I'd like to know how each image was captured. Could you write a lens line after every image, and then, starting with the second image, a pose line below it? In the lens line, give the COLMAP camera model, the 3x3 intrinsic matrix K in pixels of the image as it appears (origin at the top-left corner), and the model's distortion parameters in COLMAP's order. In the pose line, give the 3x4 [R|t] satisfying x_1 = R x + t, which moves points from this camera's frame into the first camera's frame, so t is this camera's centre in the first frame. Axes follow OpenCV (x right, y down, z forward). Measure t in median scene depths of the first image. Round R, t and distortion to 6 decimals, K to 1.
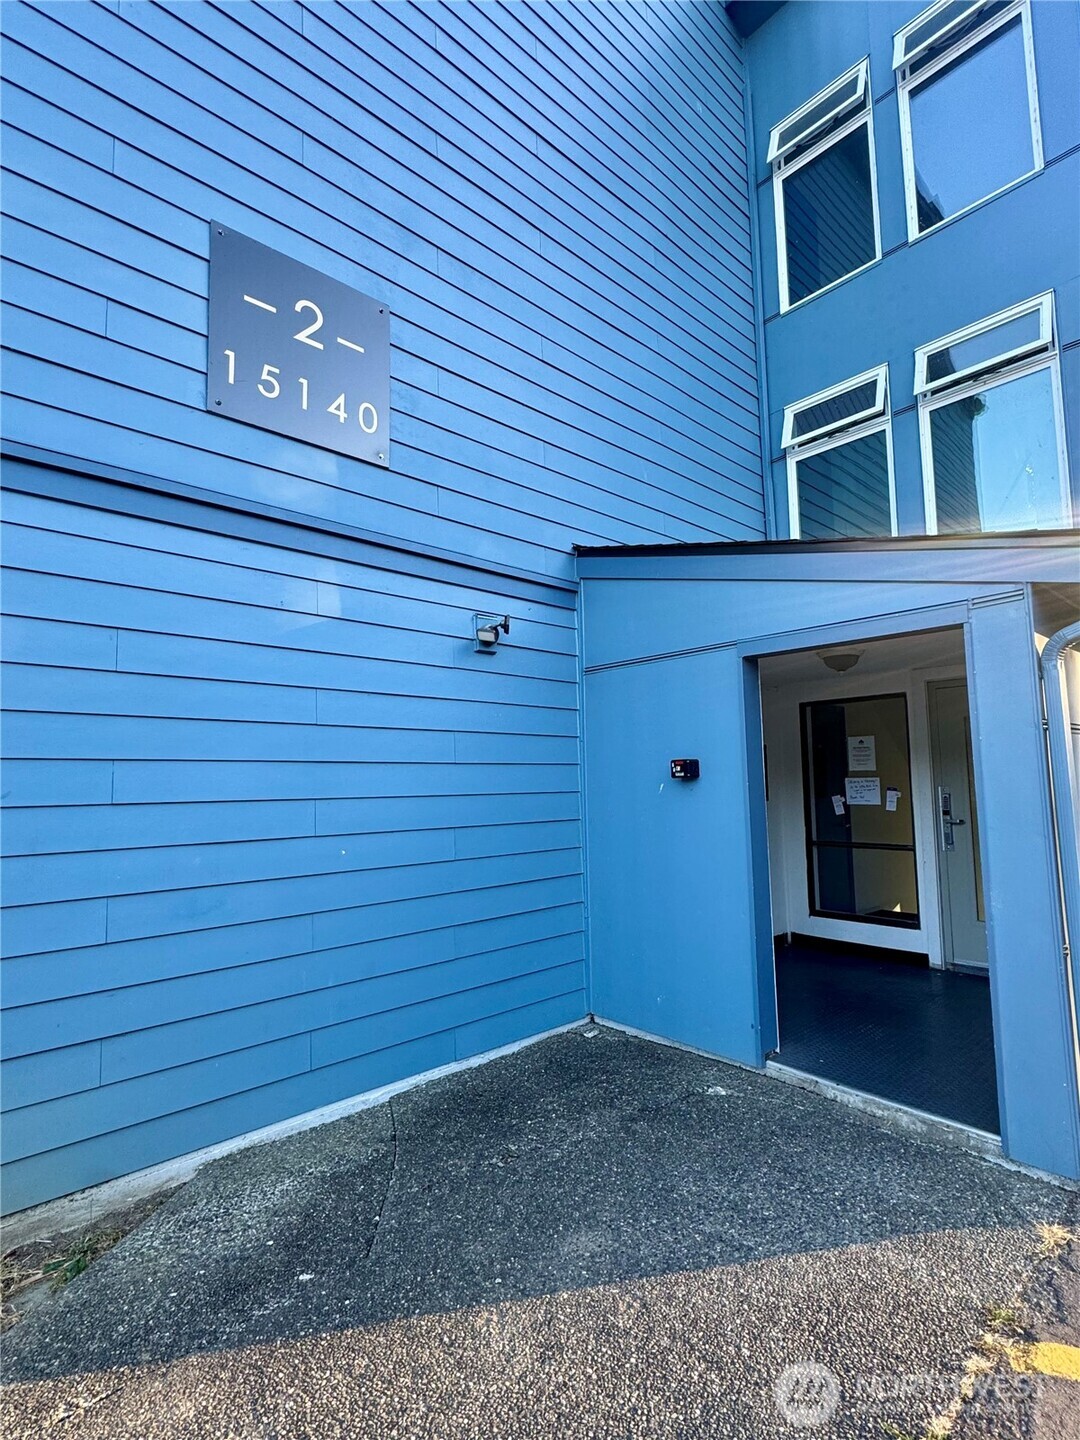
lens RADIAL K [[706.0, 0, 540.0], [0, 706.0, 720.0], [0, 0, 1]] dist [0.001298, 0.000240]
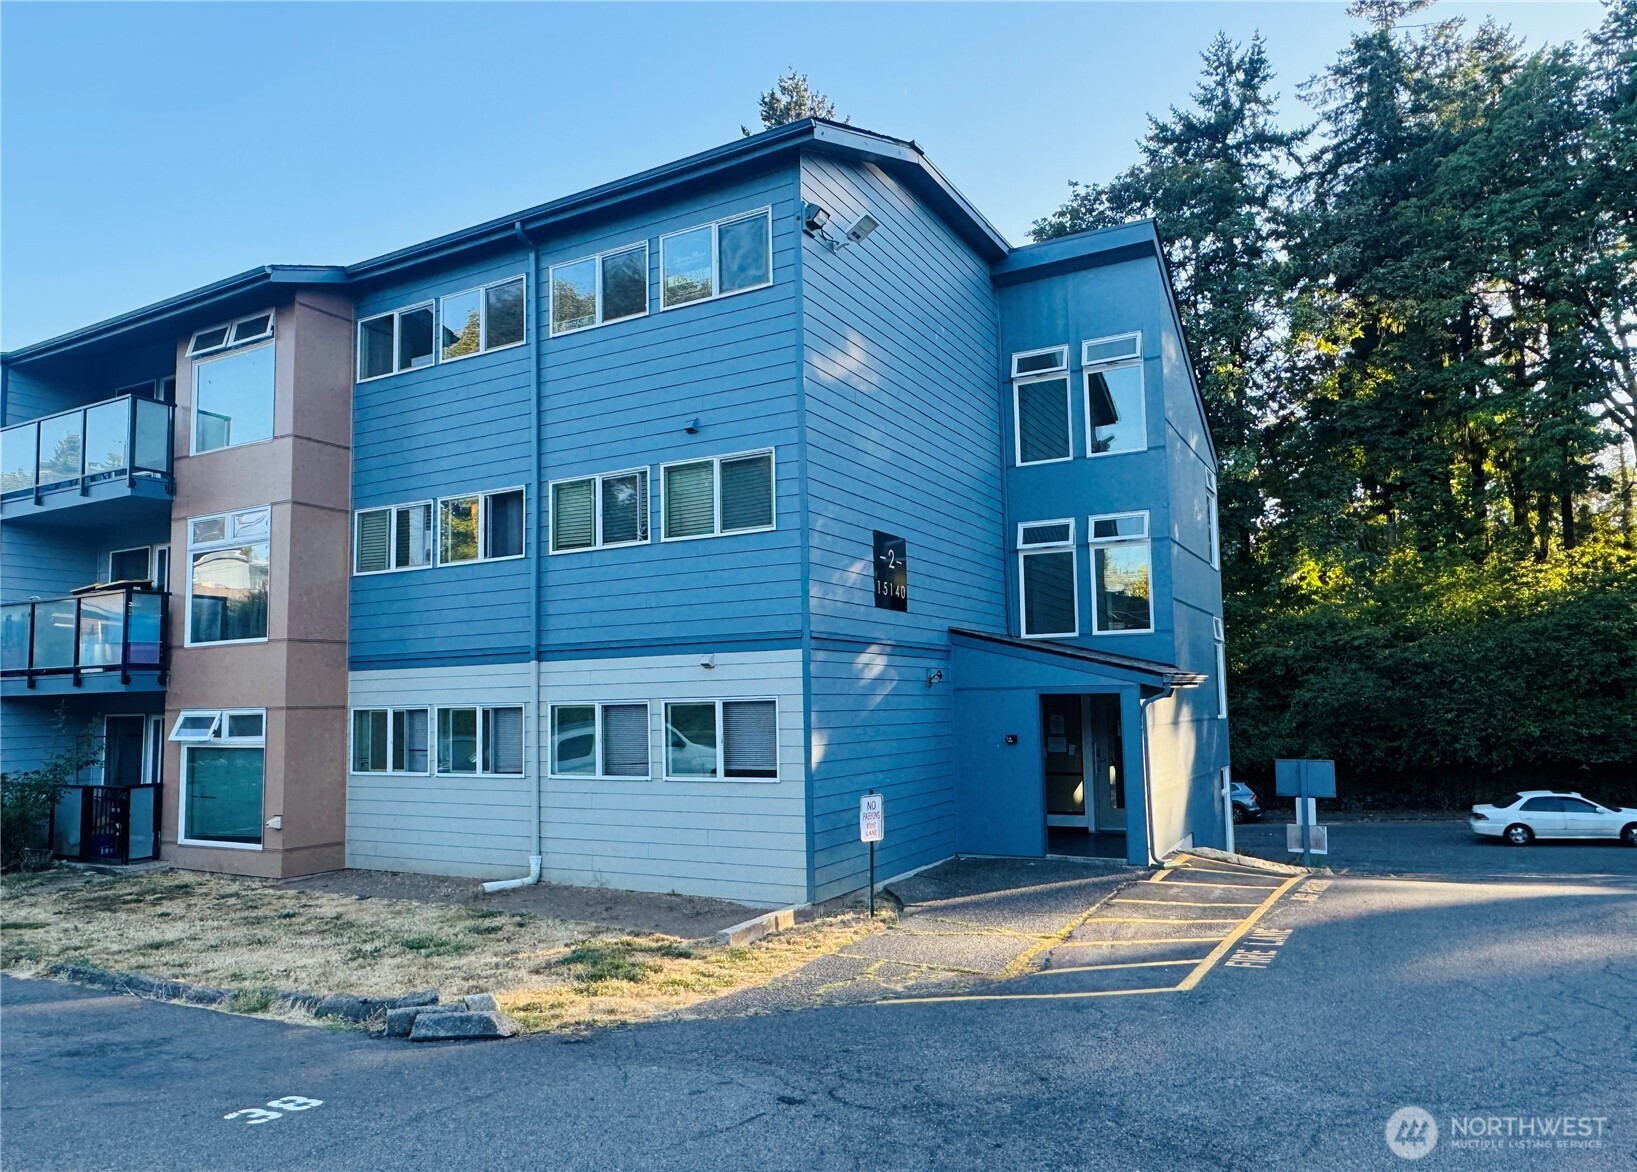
lens RADIAL K [[1080.8, 0, 817.7], [0, 1080.8, 620.4], [0, 0, 1]] dist [-0.000042, -0.000018]
pose [[0.944444, 0.026104, 0.327635, -1.139713], [-0.026847, 0.999637, -0.002256, -0.214529], [-0.327575, -0.006666, 0.944802, -1.564284]]
